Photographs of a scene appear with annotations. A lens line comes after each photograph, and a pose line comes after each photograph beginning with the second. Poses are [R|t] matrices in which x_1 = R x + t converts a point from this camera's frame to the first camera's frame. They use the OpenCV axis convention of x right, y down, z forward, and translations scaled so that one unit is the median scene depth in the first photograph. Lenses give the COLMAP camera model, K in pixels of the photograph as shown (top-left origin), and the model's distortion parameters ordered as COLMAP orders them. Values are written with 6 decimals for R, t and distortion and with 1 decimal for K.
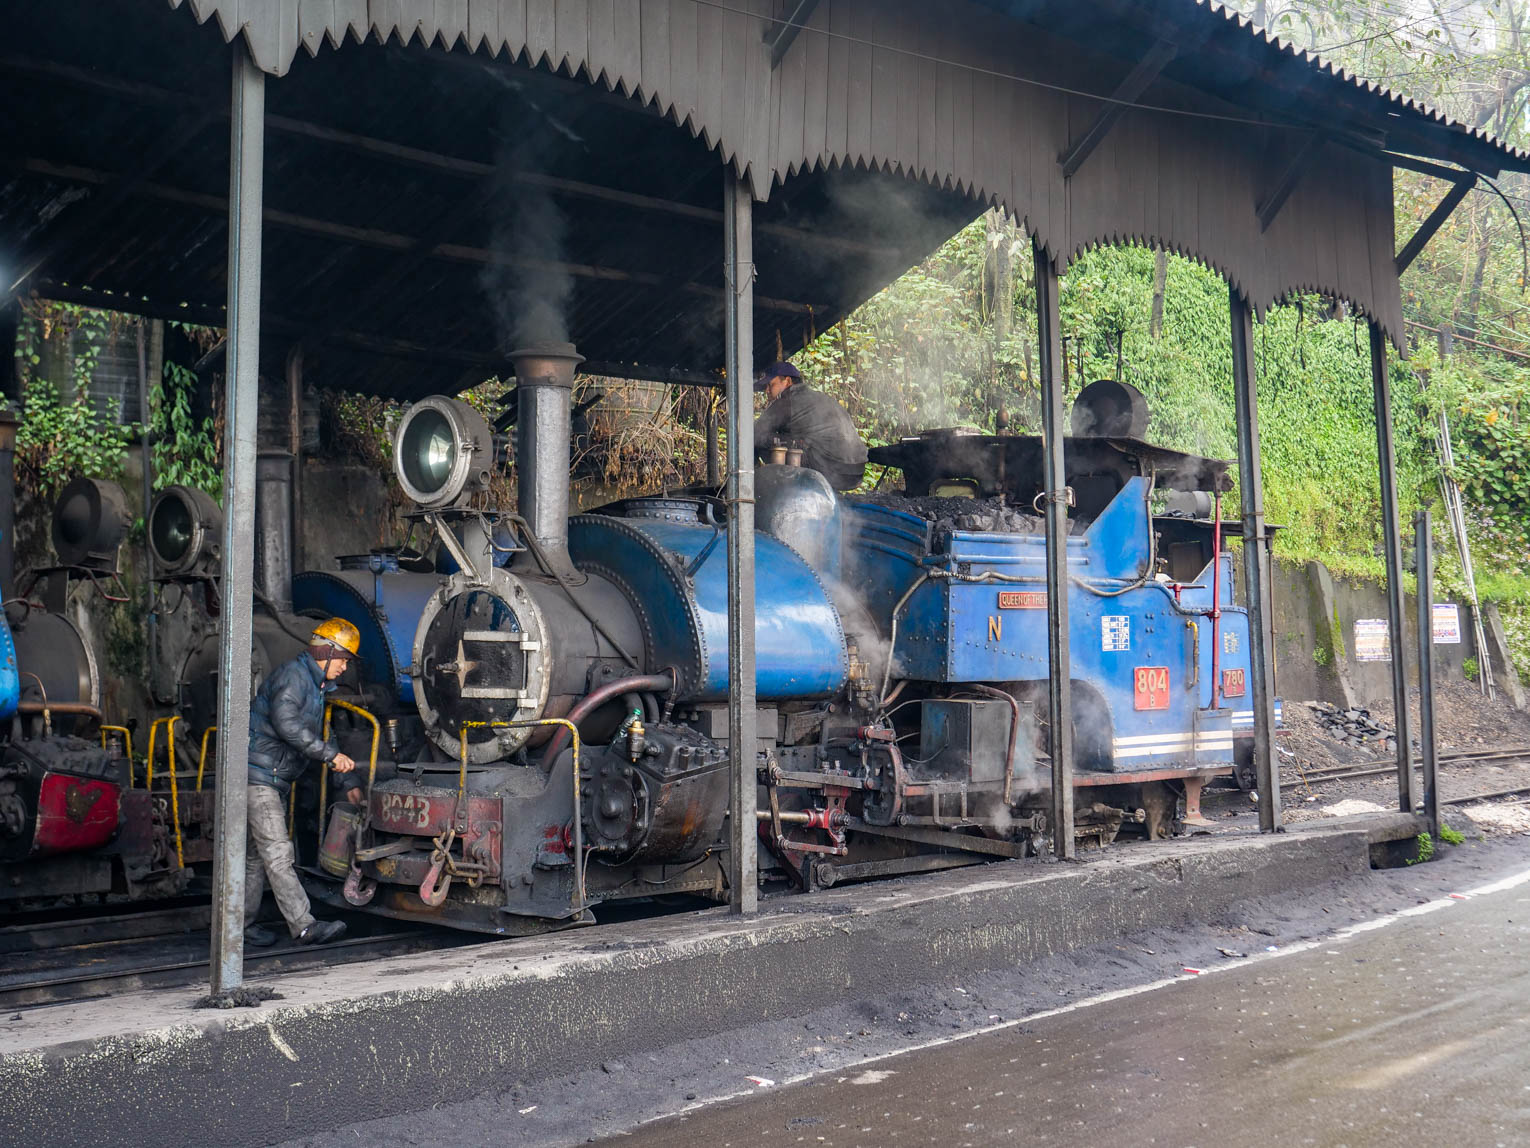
lens RADIAL K [[2177.1, 0, 768.1], [0, 2177.1, 576.5], [0, 0, 1]] dist [0.026696, 0.000000]
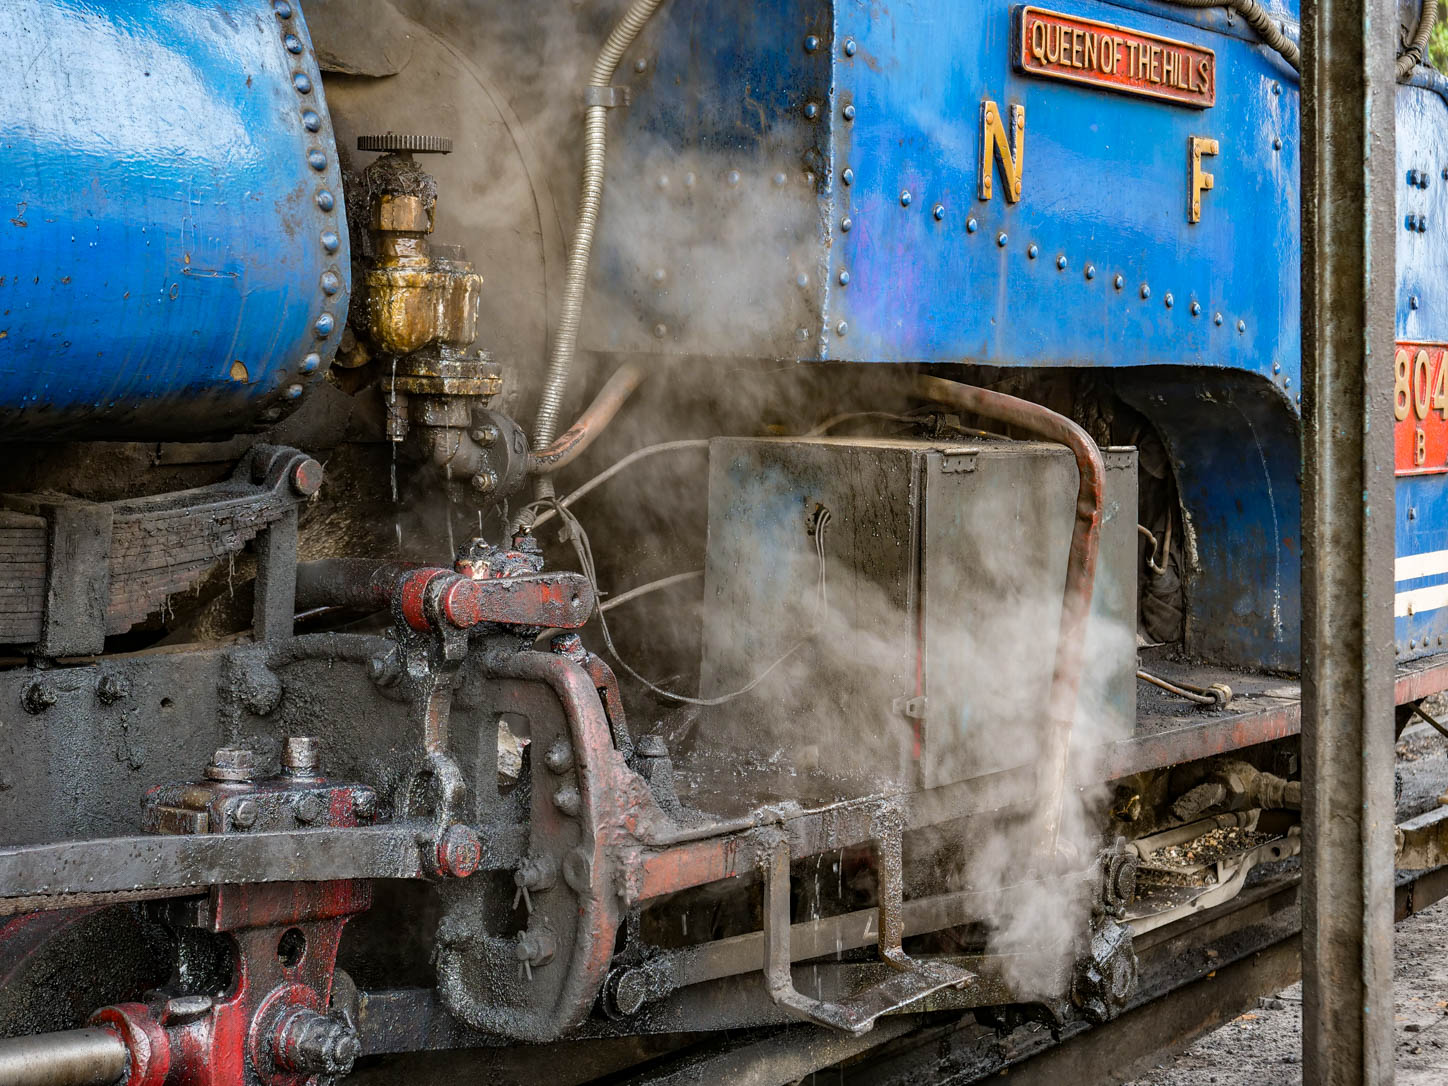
lens RADIAL K [[2262.1, 0, 726.3], [0, 2262.1, 537.9], [0, 0, 1]] dist [0.018987, 0.000000]
pose [[0.995448, -0.004611, 0.095199, 0.054041], [-0.004174, 0.995762, 0.091875, 0.049510], [-0.095220, -0.091854, 0.991209, 0.835517]]
